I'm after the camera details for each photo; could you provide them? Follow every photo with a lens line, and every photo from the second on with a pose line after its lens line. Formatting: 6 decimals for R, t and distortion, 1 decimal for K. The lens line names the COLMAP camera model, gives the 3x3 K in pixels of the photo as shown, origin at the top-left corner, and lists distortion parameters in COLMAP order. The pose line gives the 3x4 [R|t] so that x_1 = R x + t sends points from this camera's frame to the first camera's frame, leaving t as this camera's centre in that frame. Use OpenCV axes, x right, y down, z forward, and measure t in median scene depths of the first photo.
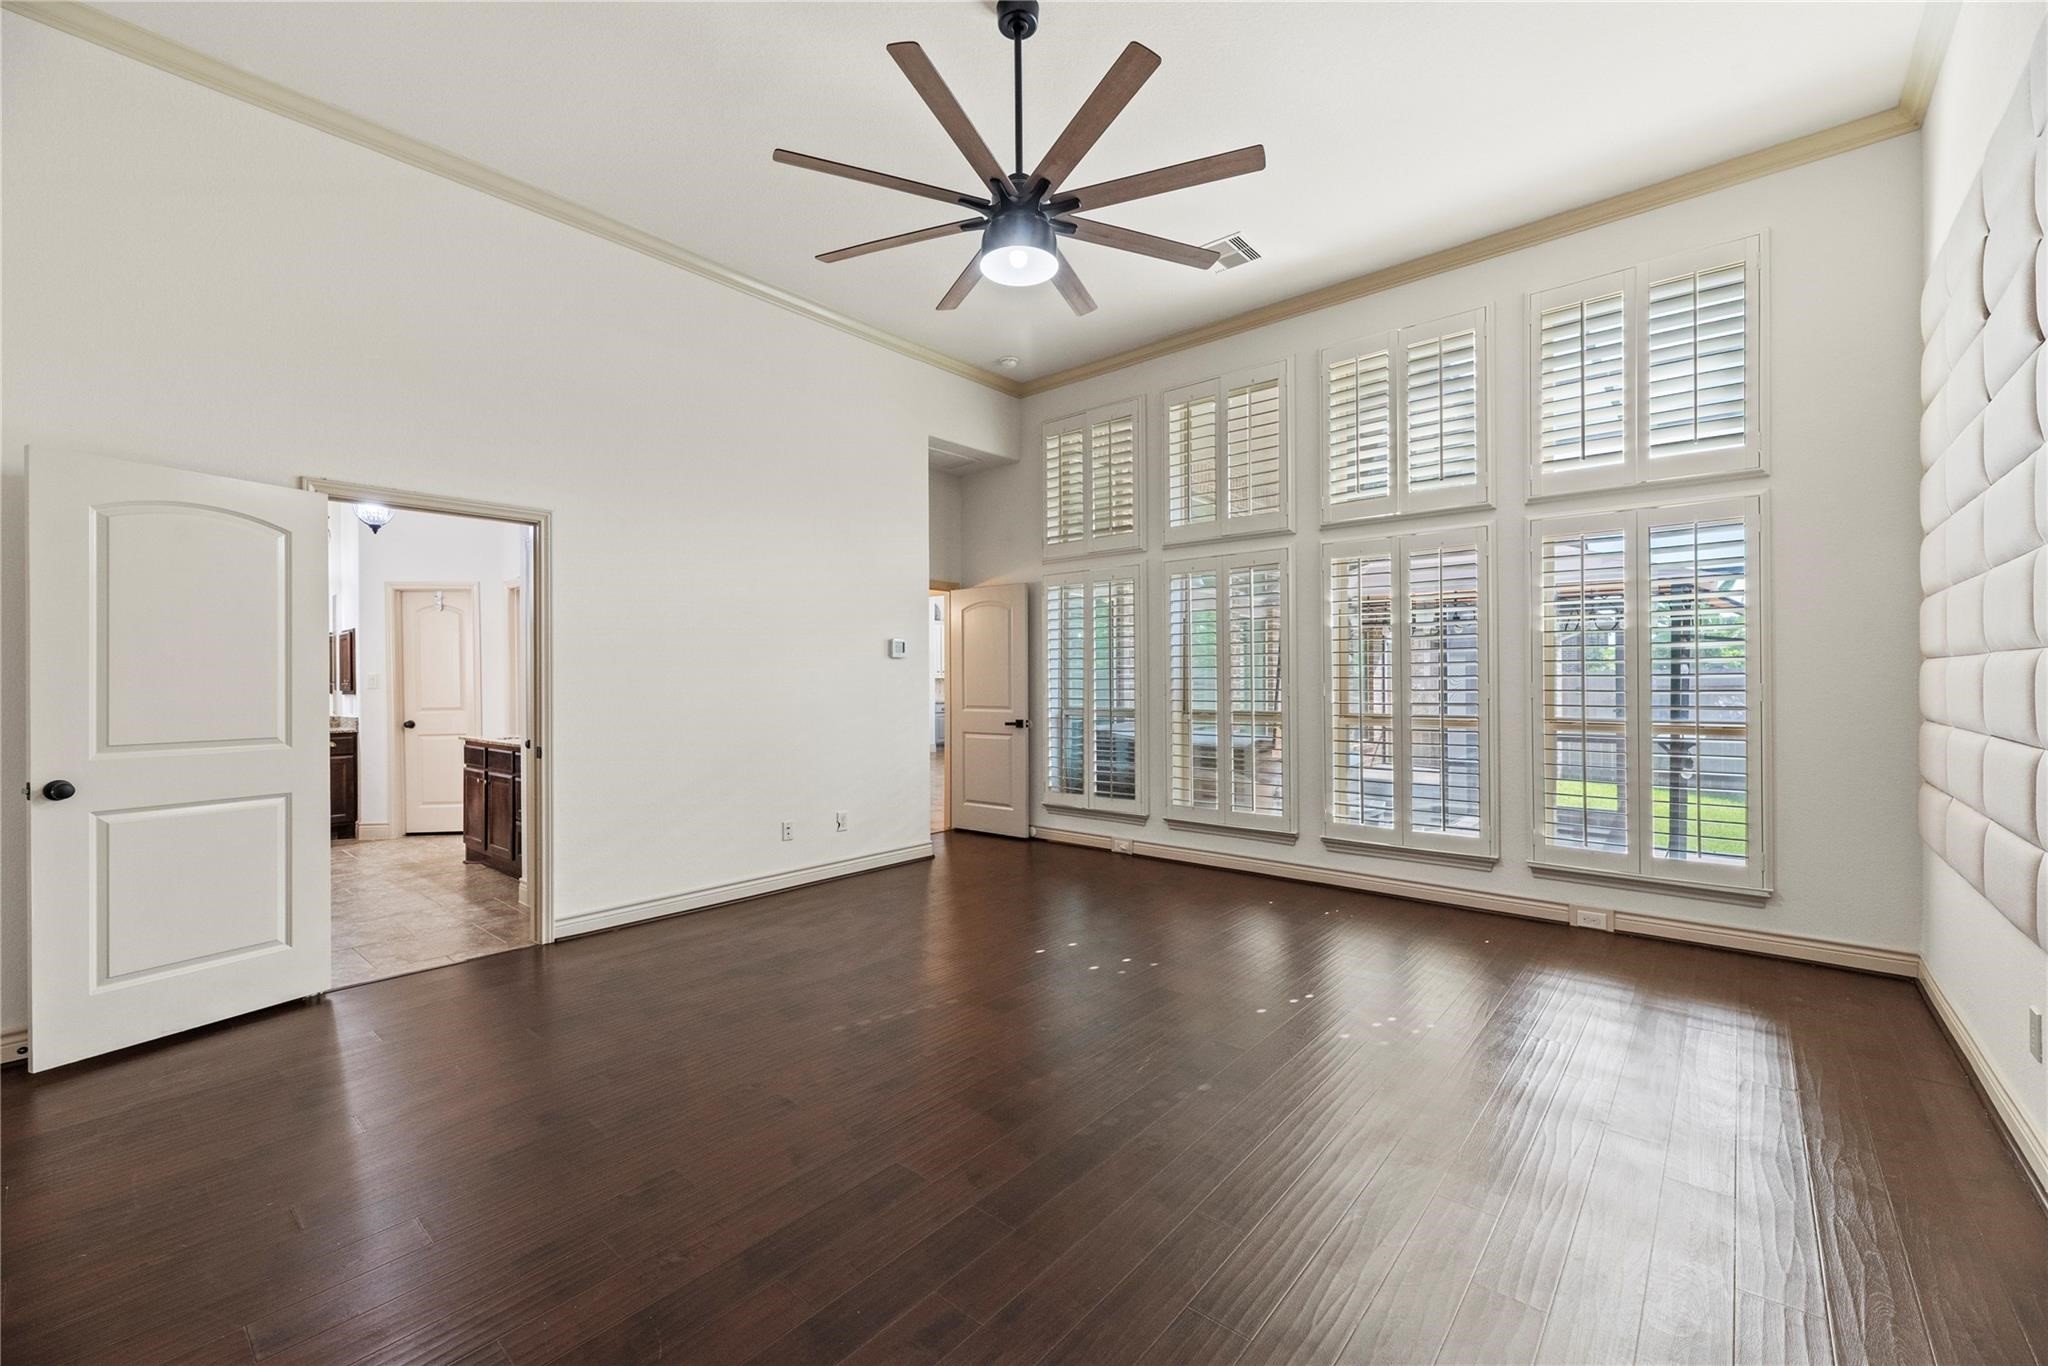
lens RADIAL K [[832.0, 0, 1022.1], [0, 832.0, 680.4], [0, 0, 1]] dist [0.000264, -0.000368]
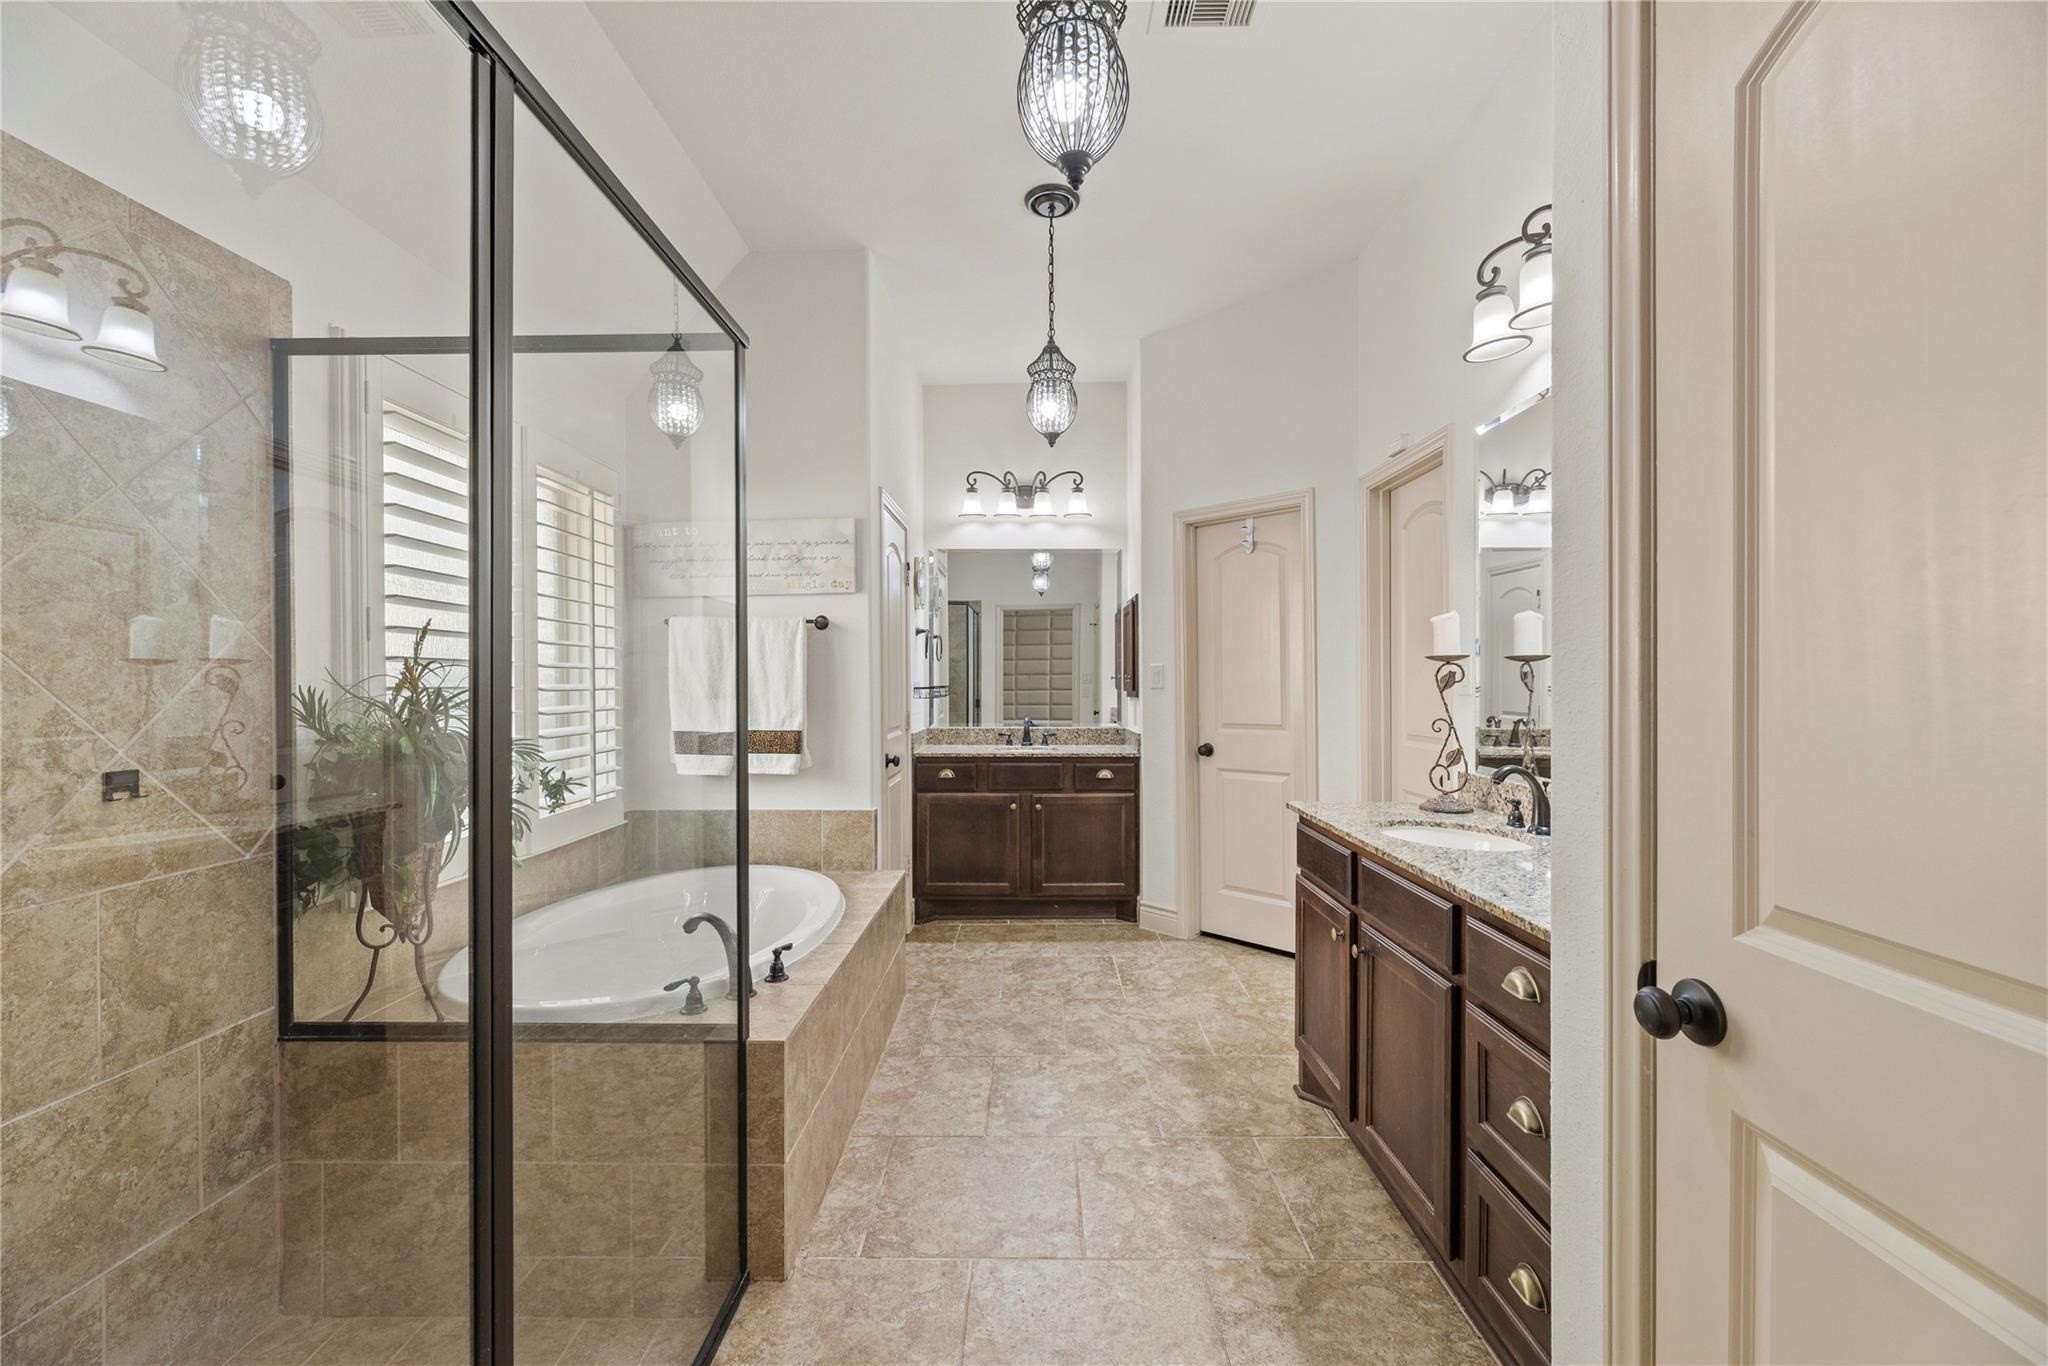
lens RADIAL K [[832.0, 0, 1028.9], [0, 832.0, 677.0], [0, 0, 1]] dist [0.000264, -0.000368]
pose [[0.642535, -0.002281, -0.766253, -0.365233], [-0.004525, 0.999967, -0.006771, 0.005822], [0.766243, 0.007818, 0.642503, 0.524869]]
